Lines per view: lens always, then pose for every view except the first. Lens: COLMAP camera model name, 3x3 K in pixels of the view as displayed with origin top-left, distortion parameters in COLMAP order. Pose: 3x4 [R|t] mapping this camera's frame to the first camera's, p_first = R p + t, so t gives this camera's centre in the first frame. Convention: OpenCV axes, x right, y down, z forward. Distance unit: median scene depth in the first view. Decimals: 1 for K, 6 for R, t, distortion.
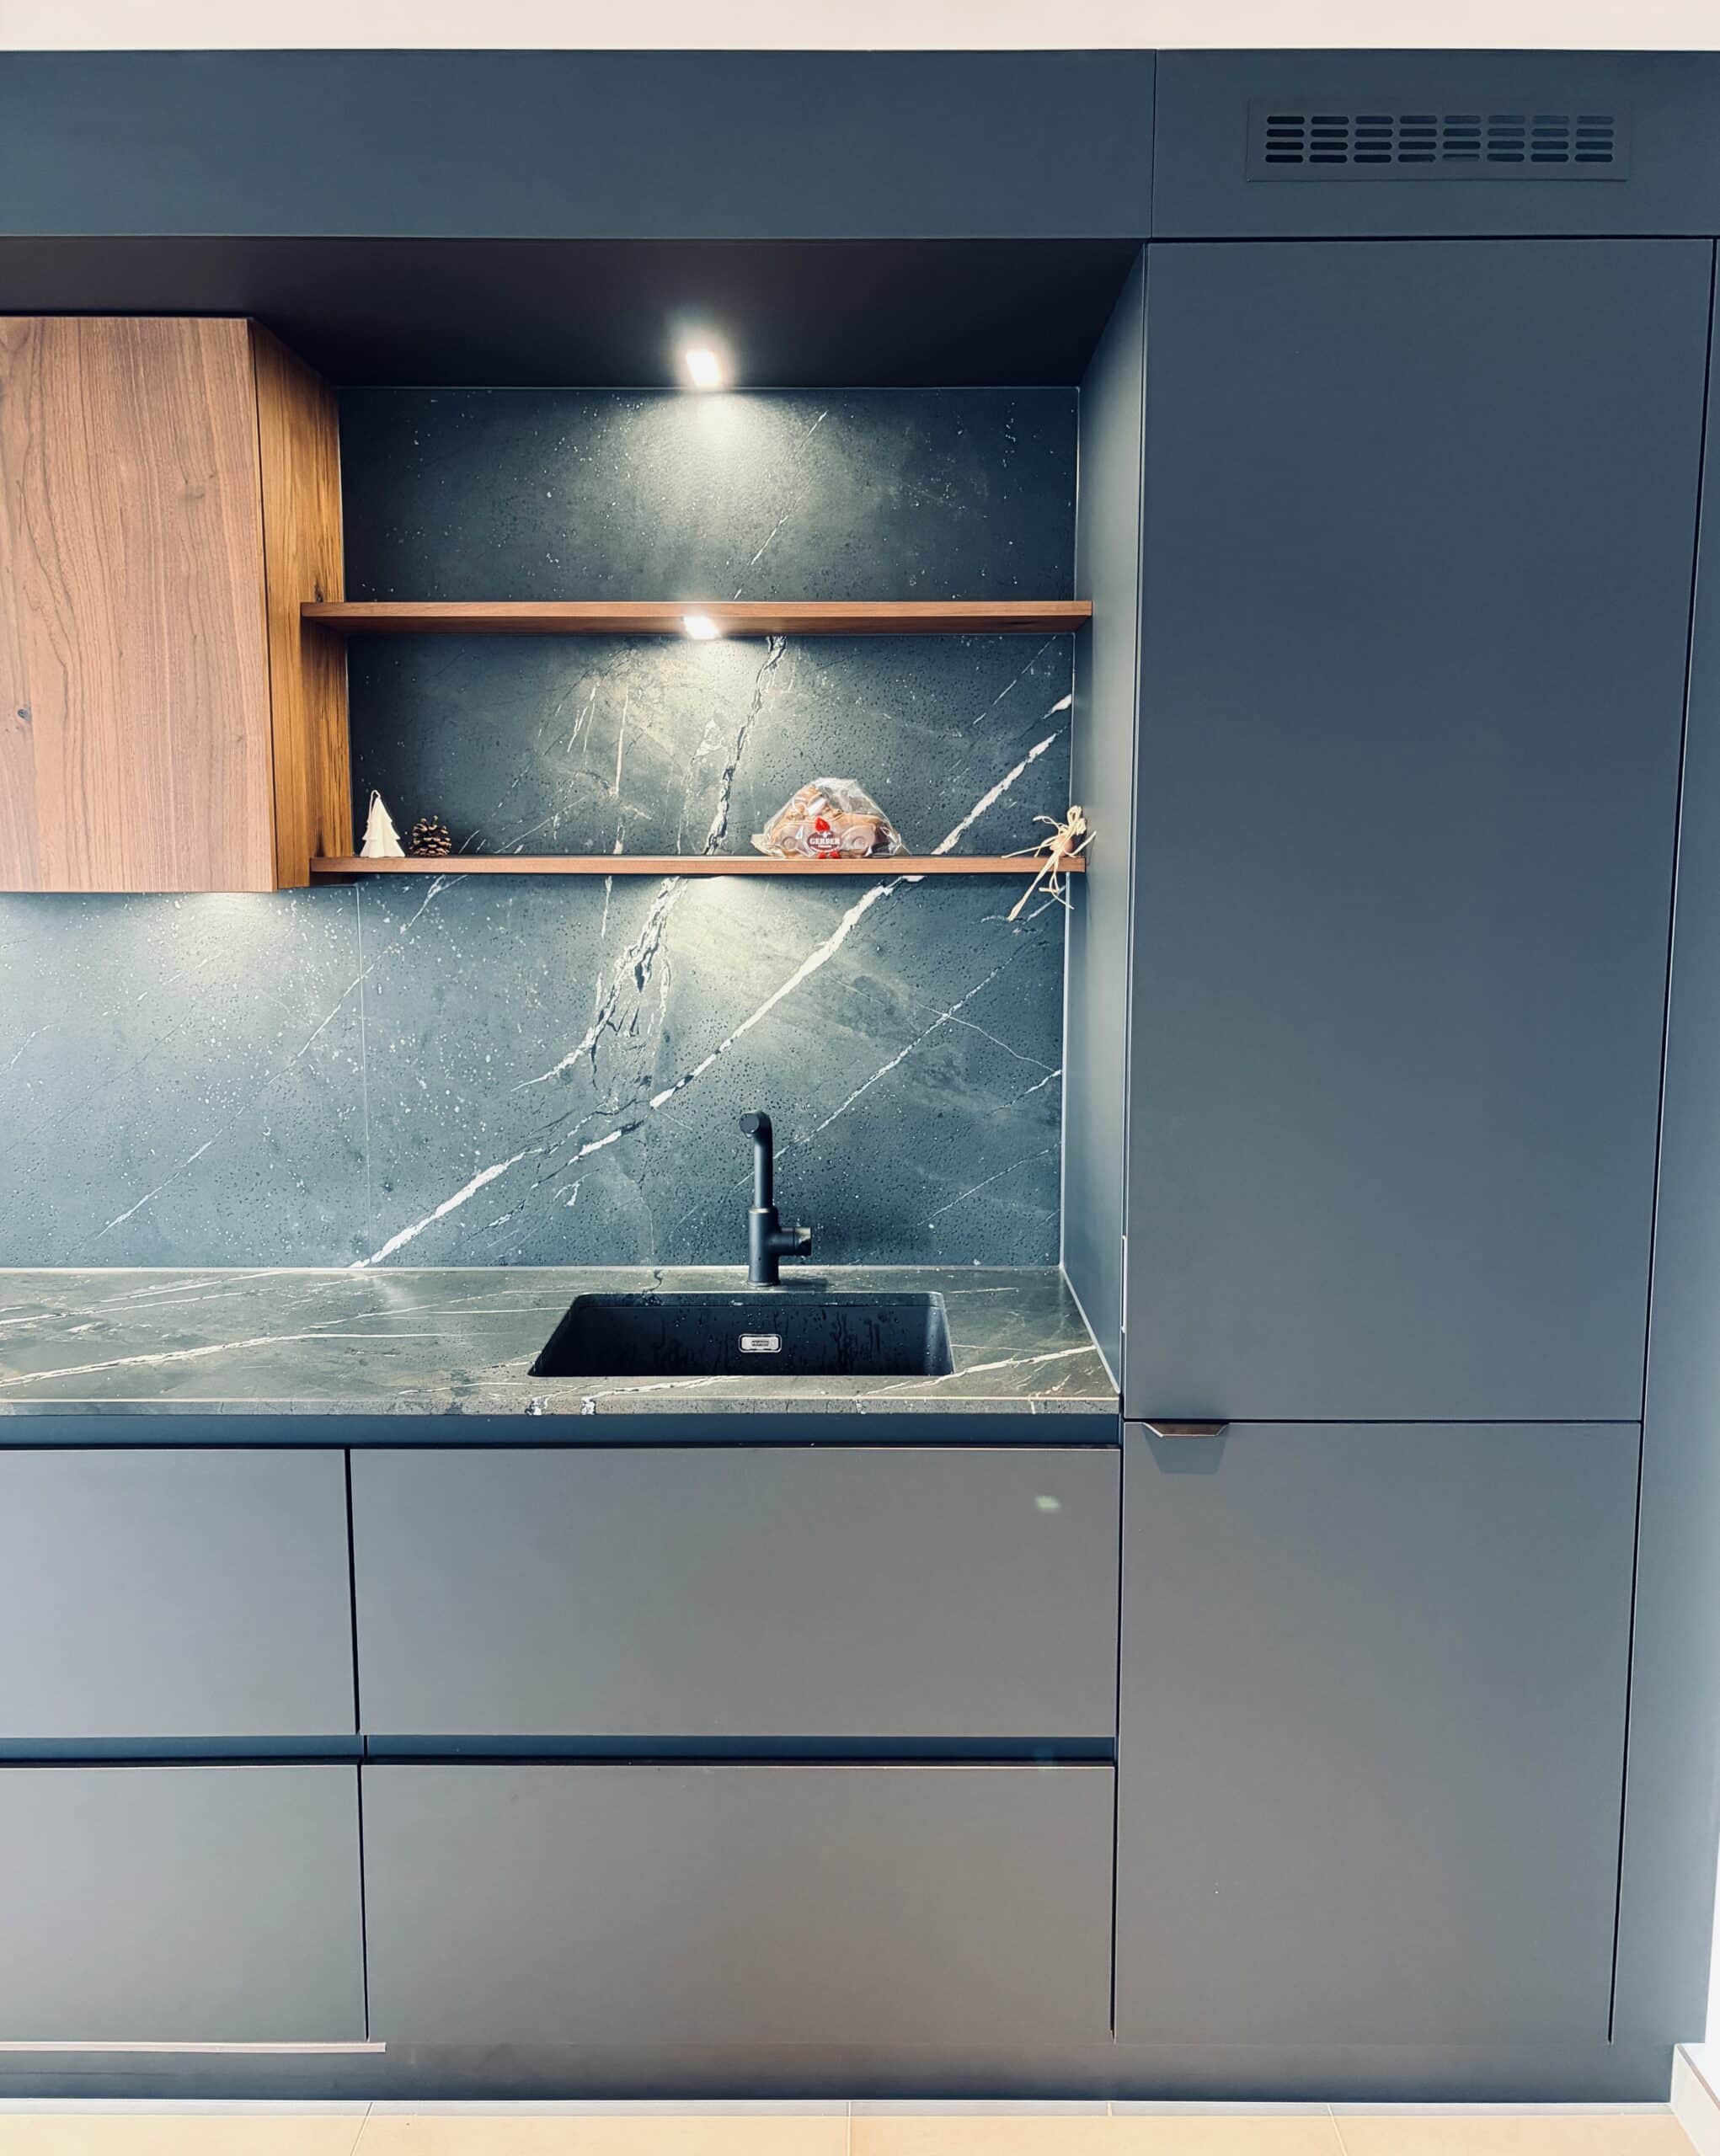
lens RADIAL K [[1909.0, 0, 884.2], [0, 1909.0, 1154.8], [0, 0, 1]] dist [0.012413, -0.004702]
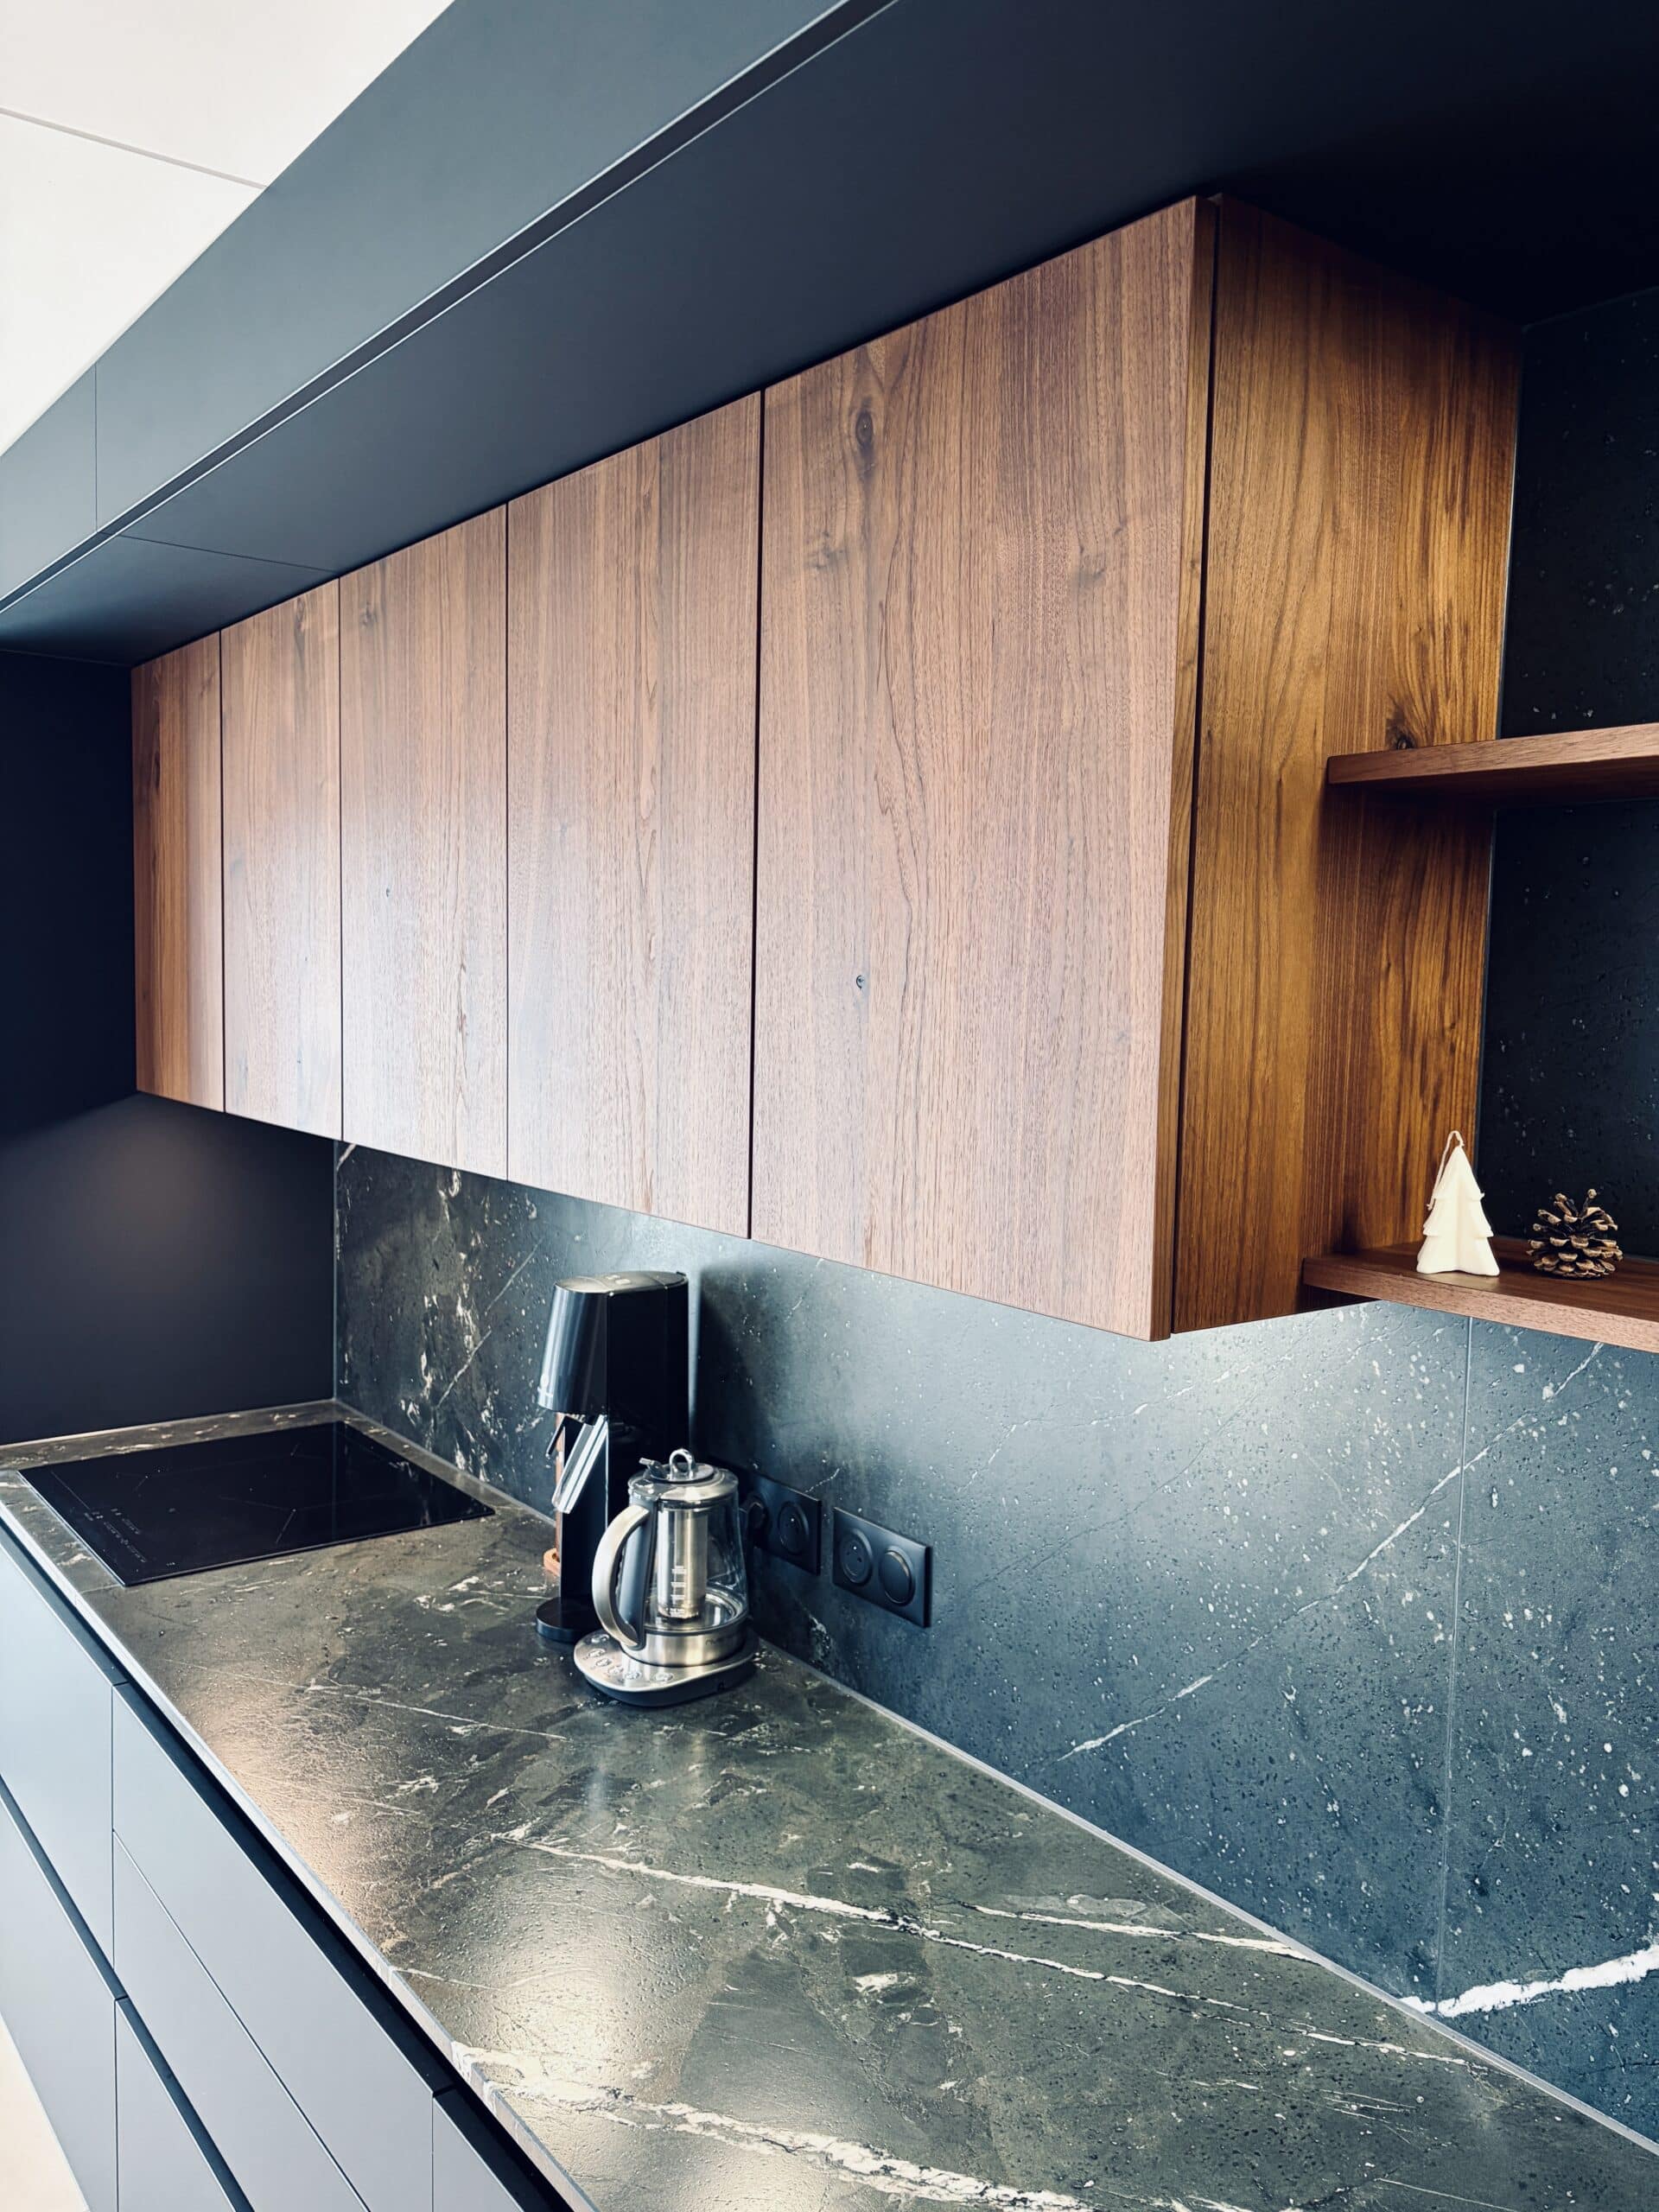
lens RADIAL K [[1702.4, 0, 829.5], [0, 1702.4, 1106.0], [0, 0, 1]] dist [0.008102, -0.006776]
pose [[0.610297, 0.071809, -0.788912, -0.025926], [-0.139711, 0.990029, -0.017963, -0.159417], [0.779756, 0.121182, 0.614244, 0.589079]]
